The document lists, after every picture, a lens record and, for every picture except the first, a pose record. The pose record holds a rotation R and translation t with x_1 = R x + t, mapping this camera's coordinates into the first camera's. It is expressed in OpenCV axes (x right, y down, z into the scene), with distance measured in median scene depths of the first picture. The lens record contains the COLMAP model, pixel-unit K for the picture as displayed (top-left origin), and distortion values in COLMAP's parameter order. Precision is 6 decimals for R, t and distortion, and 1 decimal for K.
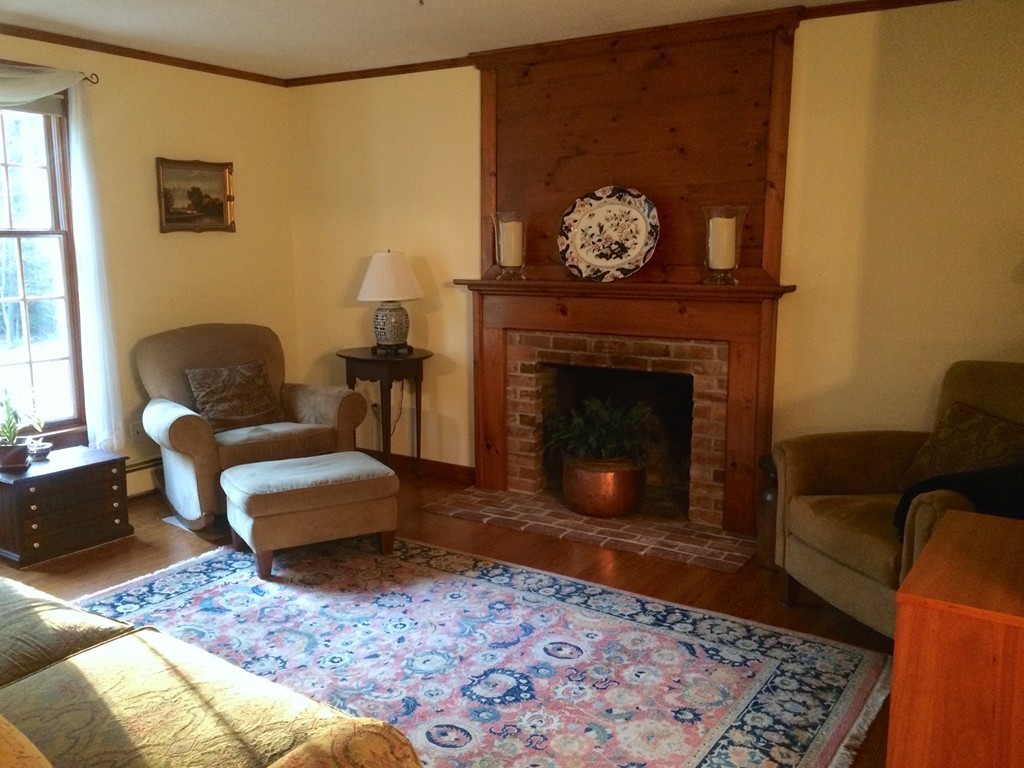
lens RADIAL K [[893.0, 0, 504.5], [0, 893.0, 382.3], [0, 0, 1]] dist [0.059916, -0.027726]
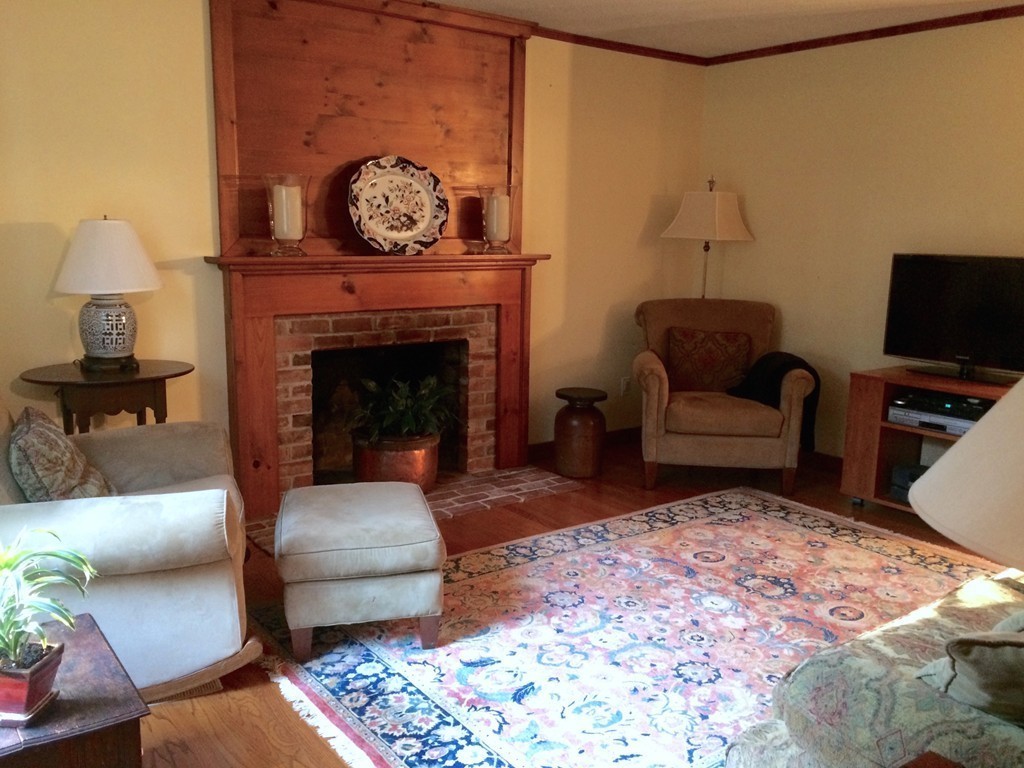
lens RADIAL K [[893.0, 0, 512.3], [0, 893.0, 383.1], [0, 0, 1]] dist [0.059916, -0.027726]
pose [[0.334205, -0.156550, 0.929408, -0.783437], [0.128320, 0.984484, 0.119685, -0.077727], [-0.933724, 0.079262, 0.349108, 0.569649]]
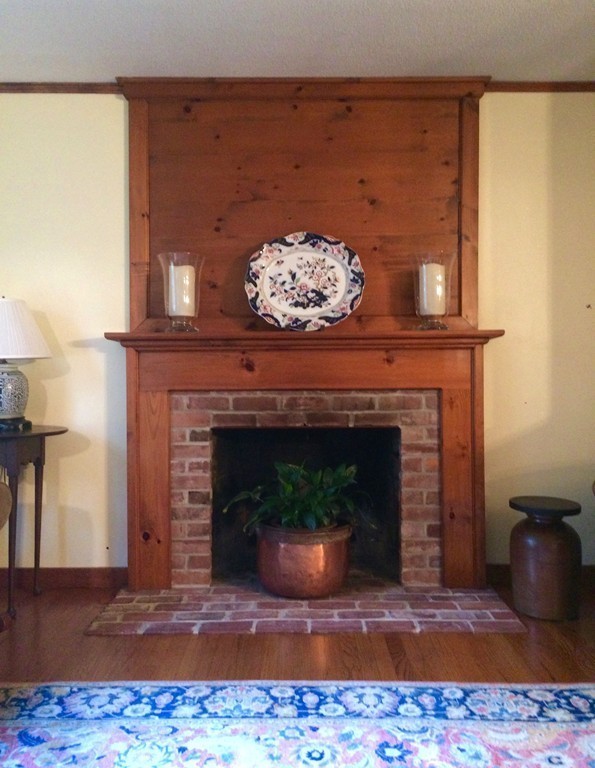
lens RADIAL K [[687.0, 0, 296.3], [0, 687.0, 365.8], [0, 0, 1]] dist [0.056051, -0.003203]
pose [[0.837991, 0.002011, 0.545680, -0.285549], [0.087737, 0.986487, -0.138371, 0.019738], [-0.538585, 0.163830, 0.826490, 0.432833]]
